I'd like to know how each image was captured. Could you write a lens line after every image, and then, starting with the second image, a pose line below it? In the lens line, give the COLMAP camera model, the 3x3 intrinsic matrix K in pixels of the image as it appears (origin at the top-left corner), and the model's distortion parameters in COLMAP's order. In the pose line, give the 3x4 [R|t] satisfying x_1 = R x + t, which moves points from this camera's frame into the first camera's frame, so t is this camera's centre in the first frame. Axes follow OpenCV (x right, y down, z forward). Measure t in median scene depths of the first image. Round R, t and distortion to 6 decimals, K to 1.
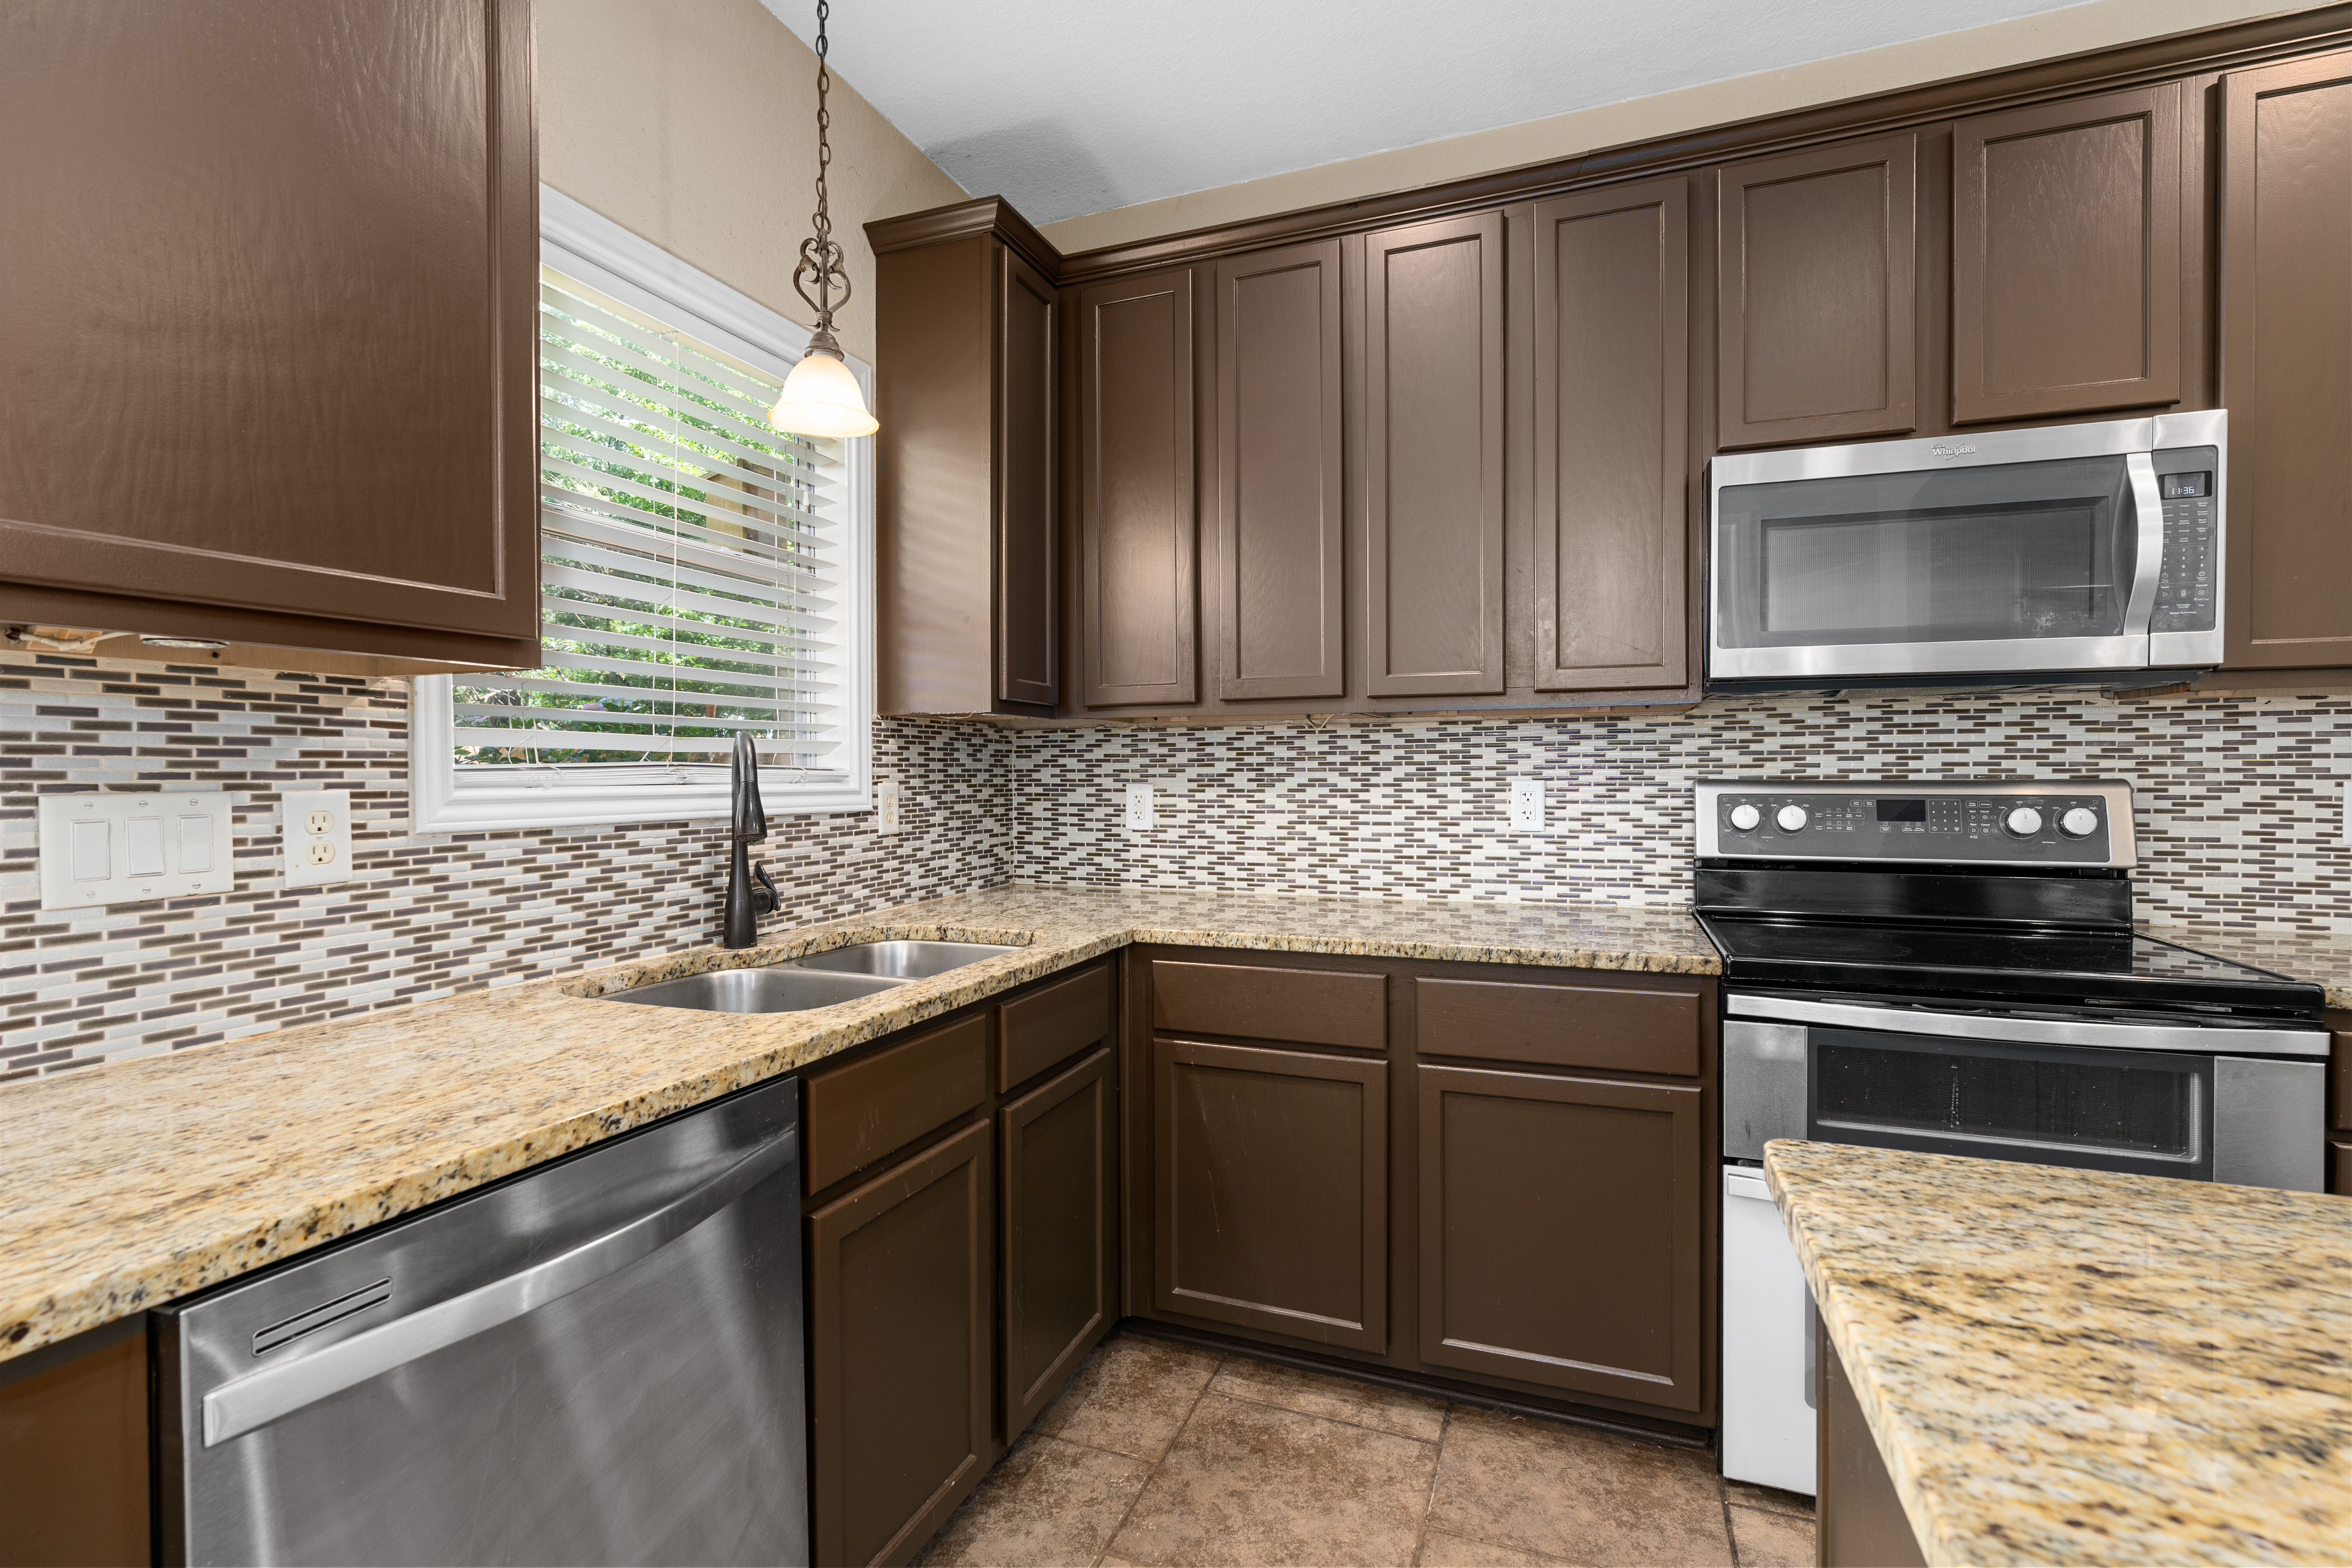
lens RADIAL K [[1063.3, 0, 1185.3], [0, 1063.3, 780.2], [0, 0, 1]] dist [-0.009541, 0.003144]
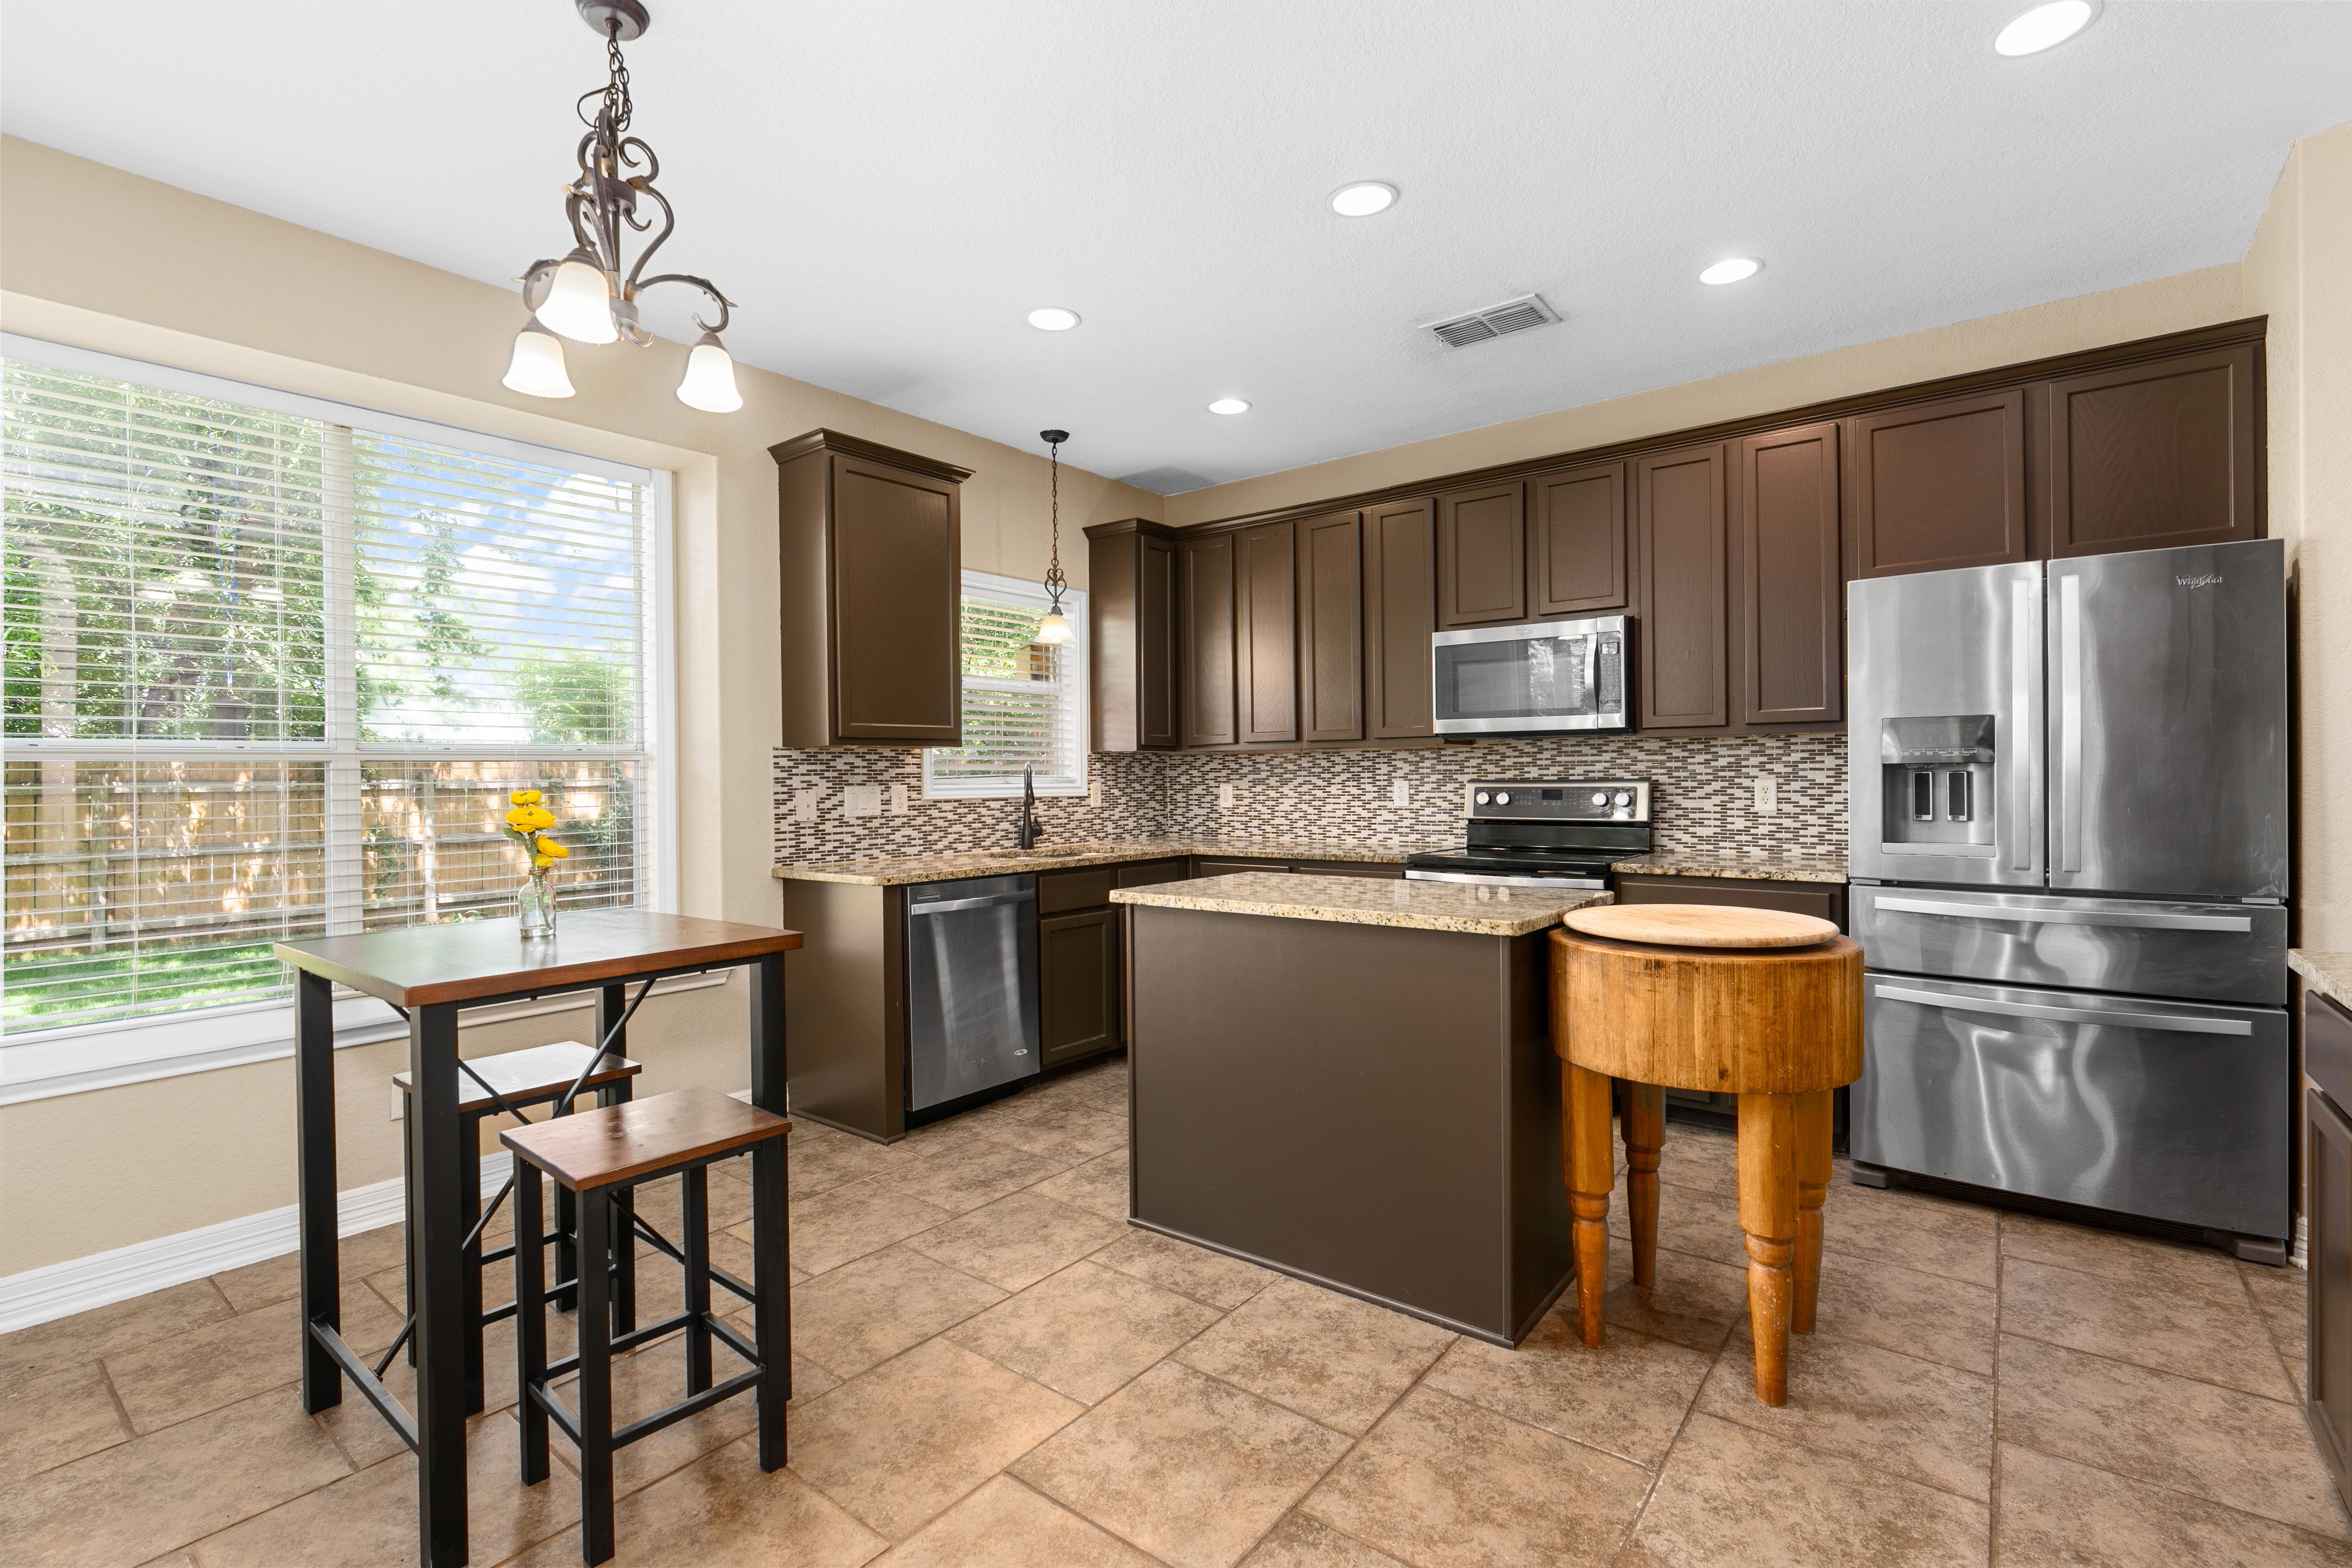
lens RADIAL K [[1063.3, 0, 1189.9], [0, 1063.3, 781.0], [0, 0, 1]] dist [-0.009541, 0.003144]
pose [[0.957791, -0.004582, -0.287430, 0.614512], [0.003745, 0.999987, -0.003461, 0.007159], [0.287442, 0.002238, 0.957795, -1.186113]]
